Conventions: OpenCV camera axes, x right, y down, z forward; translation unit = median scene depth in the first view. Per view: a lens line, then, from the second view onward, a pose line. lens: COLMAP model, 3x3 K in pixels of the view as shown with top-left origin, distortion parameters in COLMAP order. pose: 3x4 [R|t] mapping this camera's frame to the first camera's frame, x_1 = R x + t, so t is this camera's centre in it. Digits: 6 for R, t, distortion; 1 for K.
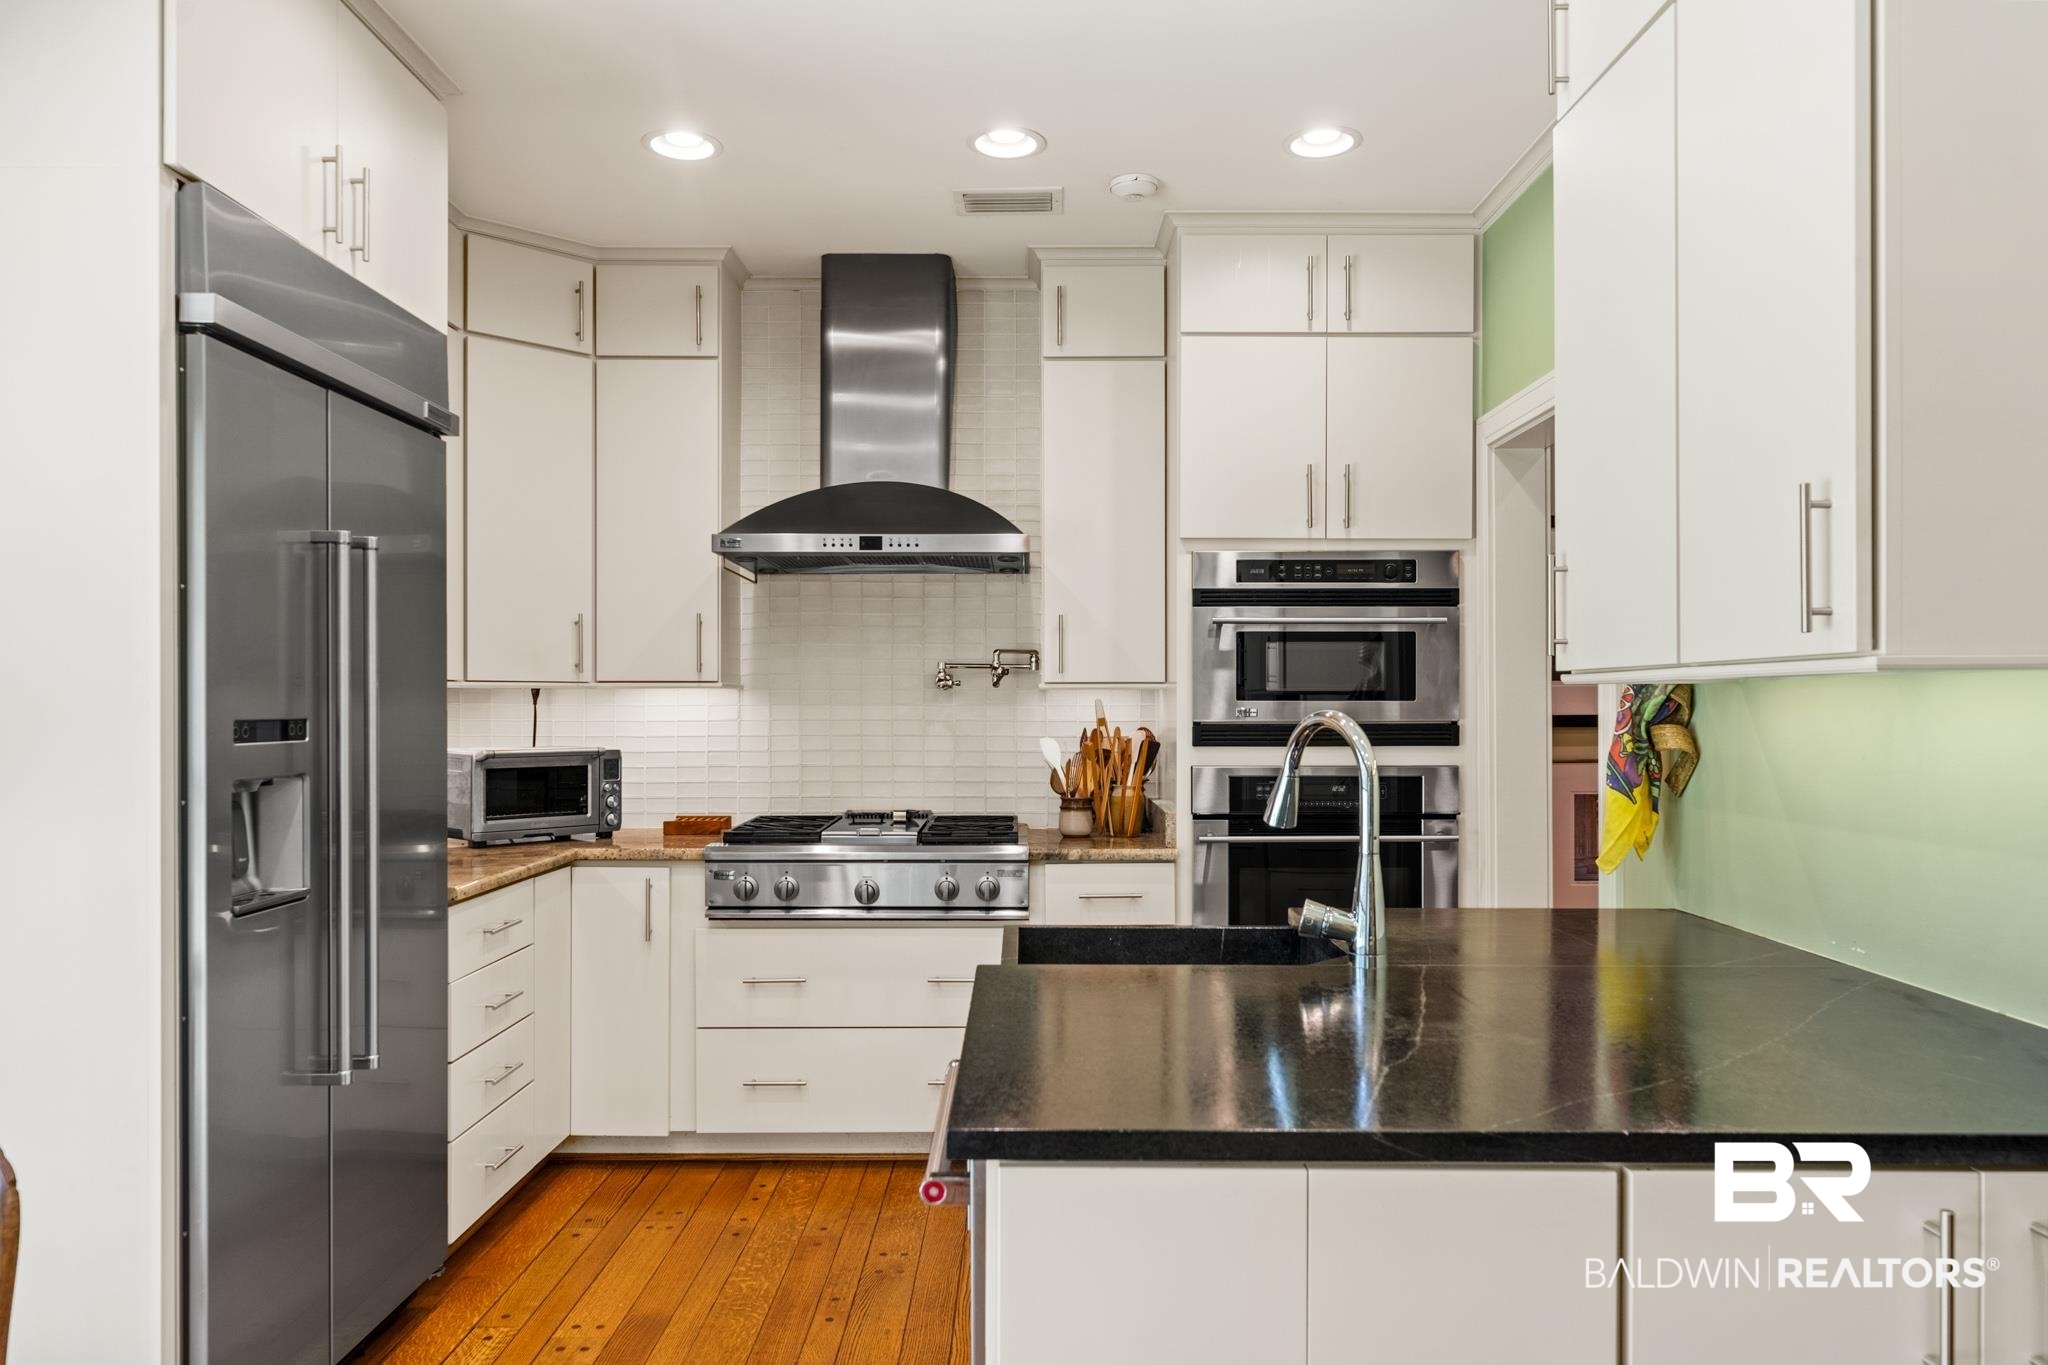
lens RADIAL K [[1364.8, 0, 1030.6], [0, 1364.8, 704.7], [0, 0, 1]] dist [-0.001055, -0.003357]
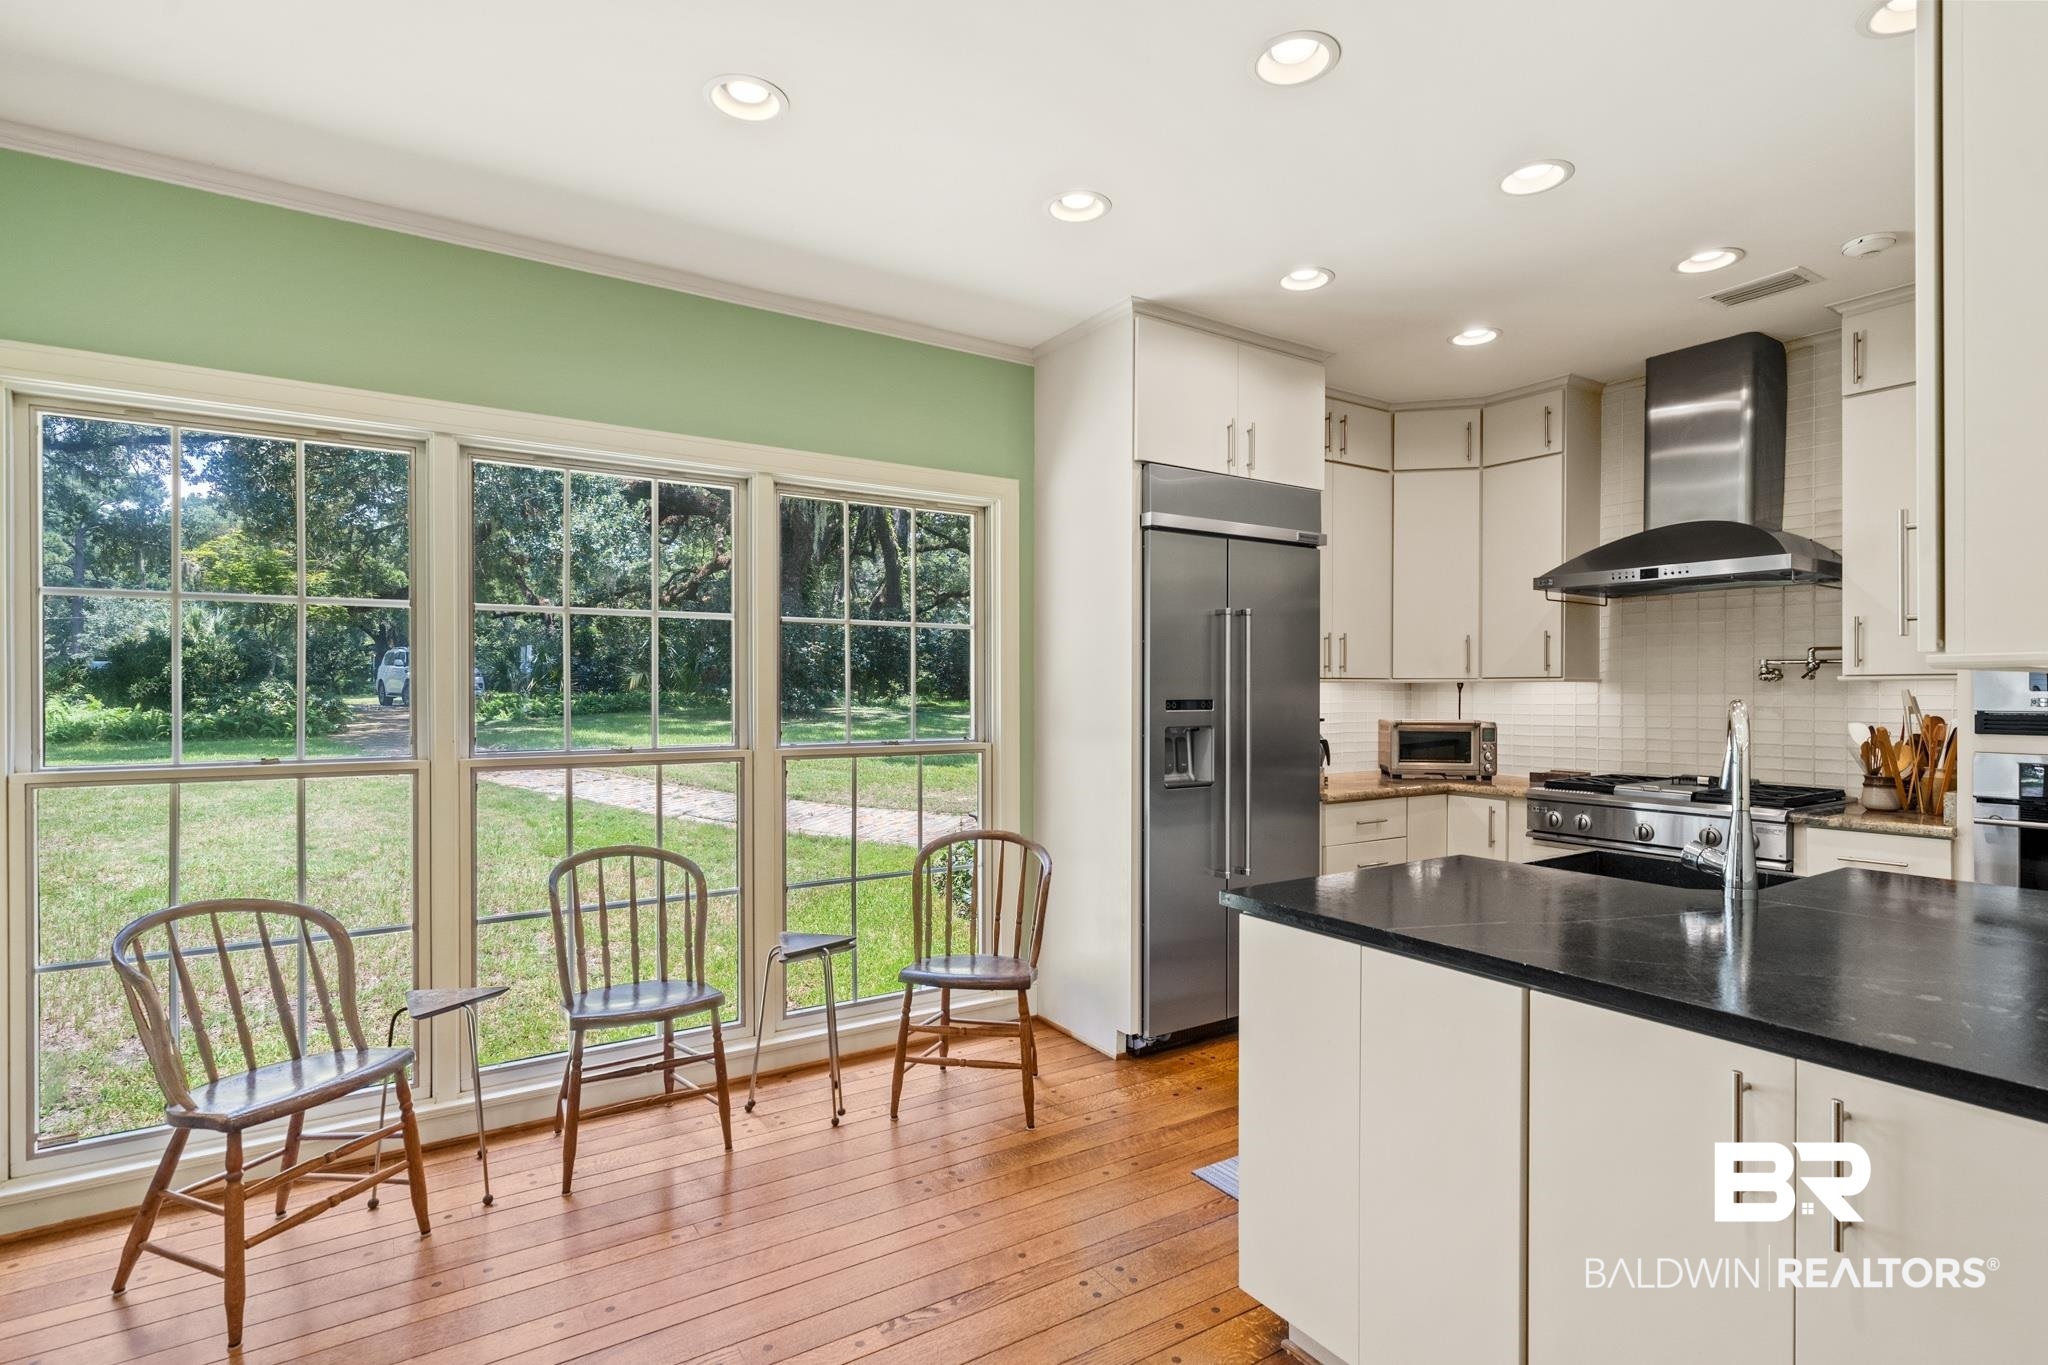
lens RADIAL K [[979.3, 0, 1038.0], [0, 979.3, 680.7], [0, 0, 1]] dist [-0.014870, -0.000613]
pose [[0.558055, -0.007467, -0.829771, 0.318830], [-0.002398, 0.999941, -0.010611, -0.001054], [0.829801, 0.007911, 0.558004, -0.031938]]
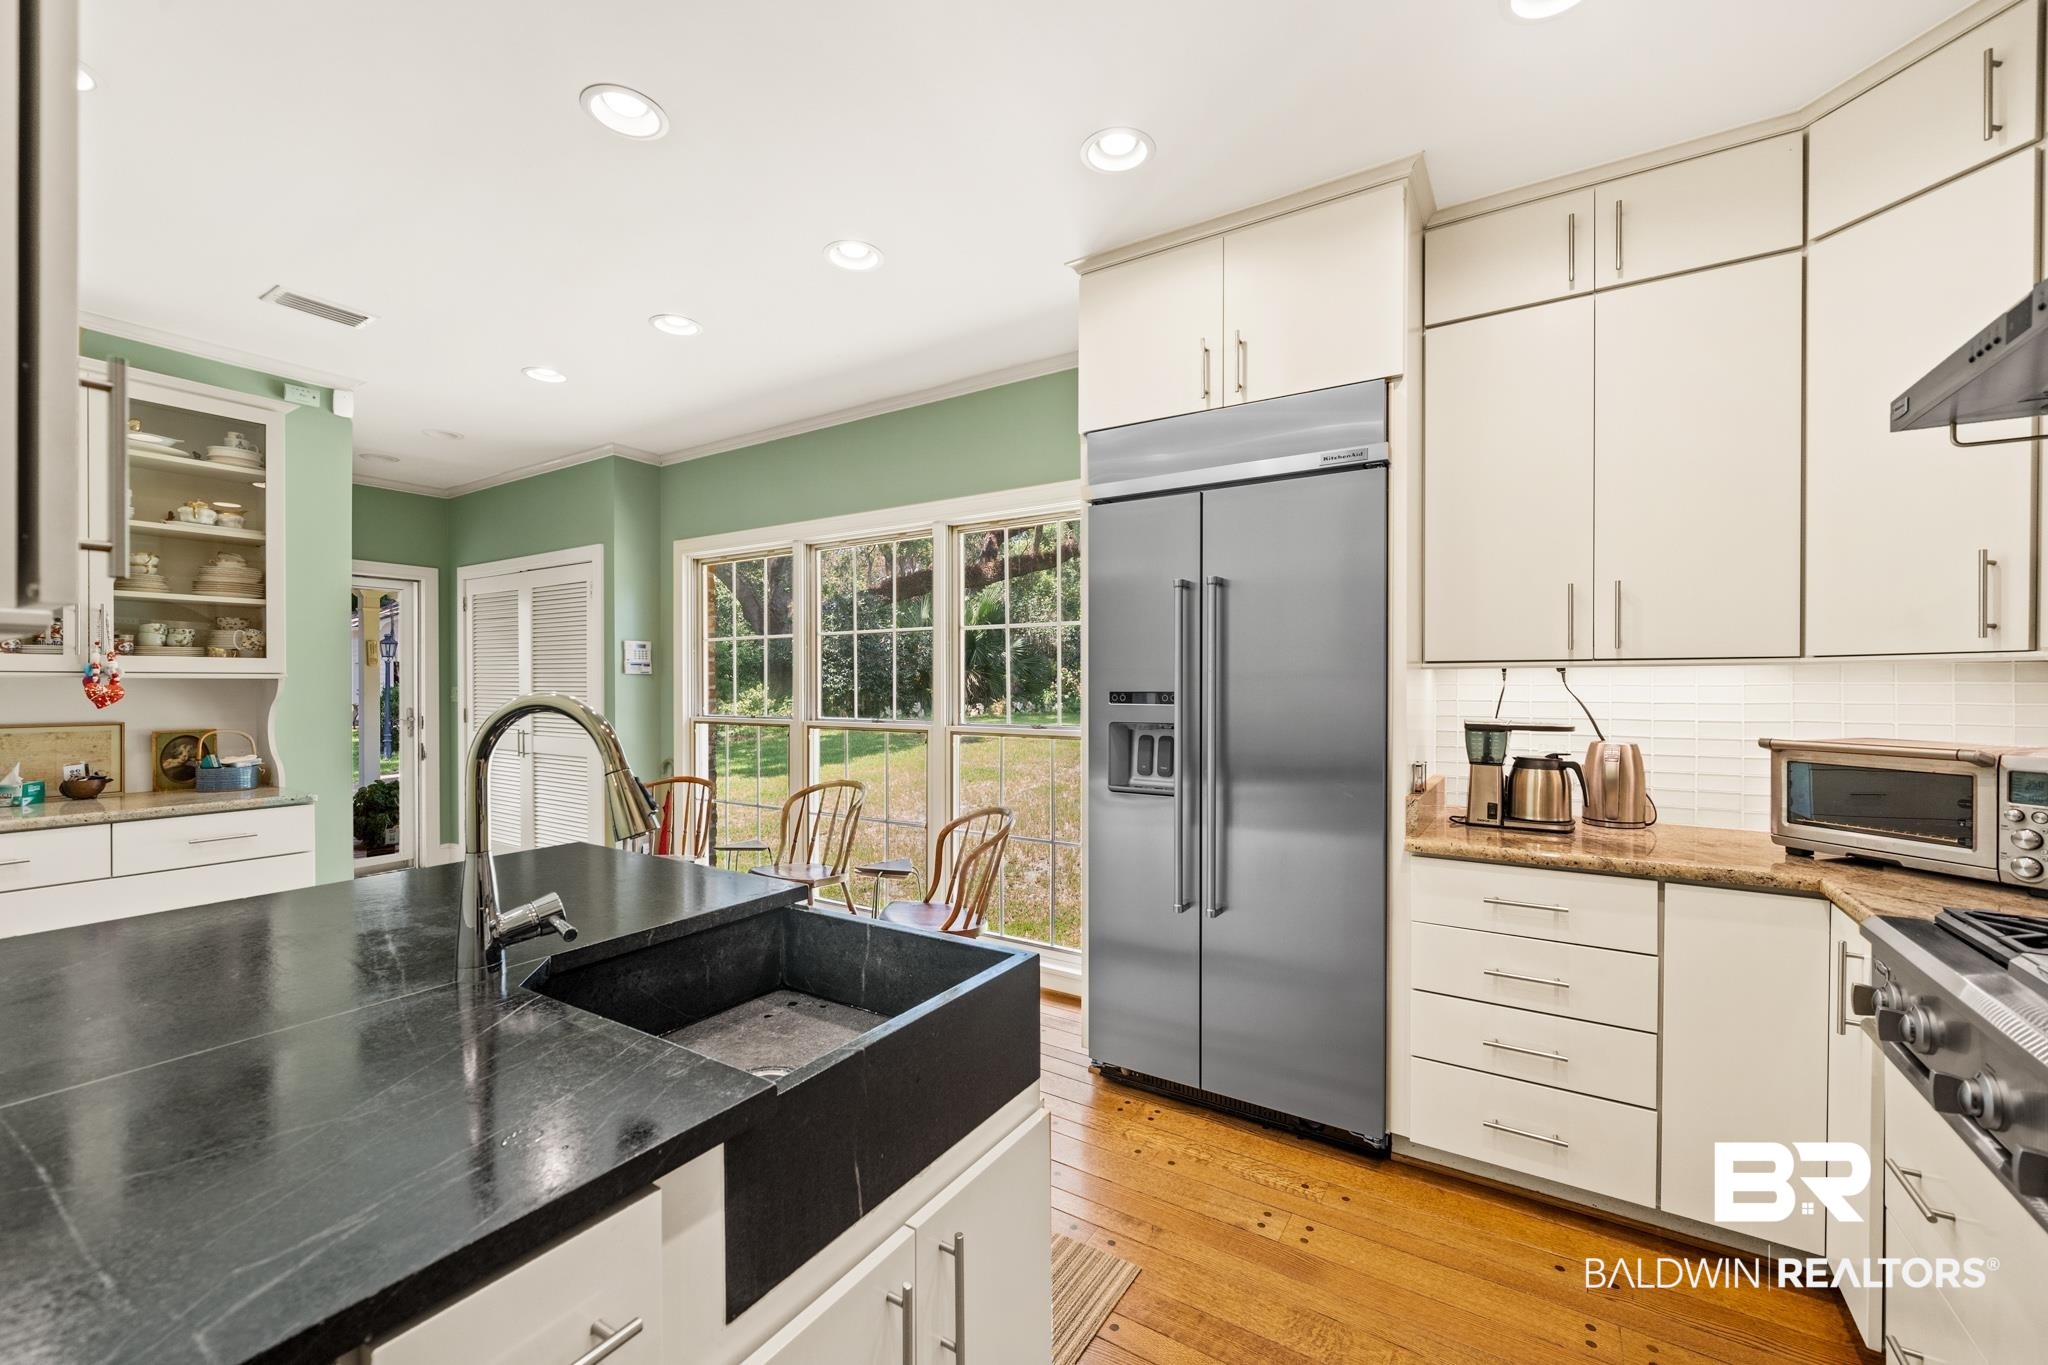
lens RADIAL K [[823.3, 0, 1027.5], [0, 823.3, 681.0], [0, 0, 1]] dist [-0.010970, 0.000753]
pose [[-0.529598, -0.002068, -0.848246, 0.253349], [-0.001187, 0.999998, -0.001697, -0.001066], [0.848248, 0.000109, -0.529599, 0.802643]]
